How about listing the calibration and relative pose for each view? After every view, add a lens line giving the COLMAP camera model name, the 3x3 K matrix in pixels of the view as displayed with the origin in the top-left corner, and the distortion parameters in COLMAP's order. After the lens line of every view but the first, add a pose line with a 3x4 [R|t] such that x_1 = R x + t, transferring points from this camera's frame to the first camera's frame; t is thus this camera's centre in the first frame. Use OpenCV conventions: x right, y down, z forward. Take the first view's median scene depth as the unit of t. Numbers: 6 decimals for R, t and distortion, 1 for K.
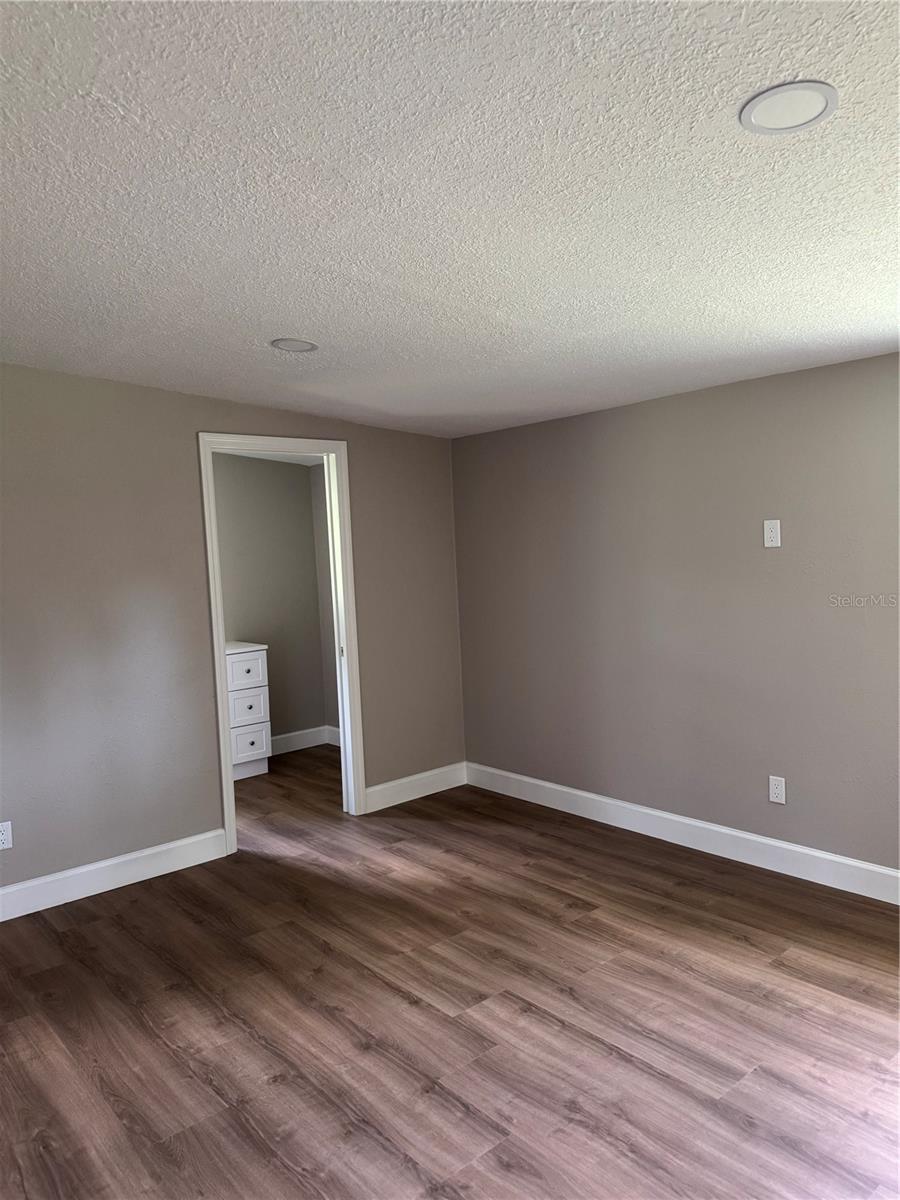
lens RADIAL K [[843.6, 0, 447.8], [0, 843.6, 603.0], [0, 0, 1]] dist [0.042053, -0.058715]
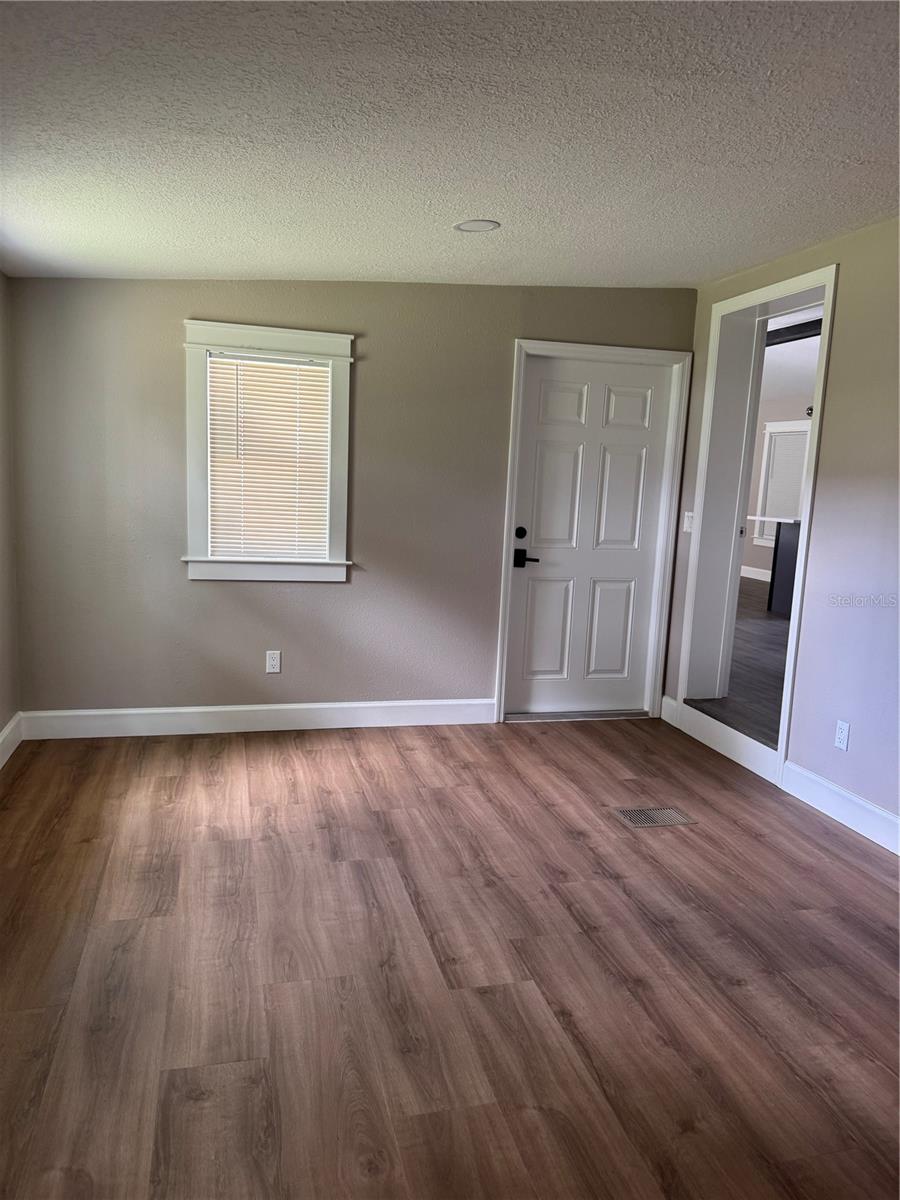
lens RADIAL K [[843.6, 0, 449.0], [0, 843.6, 597.0], [0, 0, 1]] dist [0.042053, -0.058715]
pose [[-0.899069, -0.058020, 0.433946, -0.289505], [0.029118, 0.981061, 0.191500, -0.067848], [-0.436838, 0.184808, -0.880352, 1.846399]]
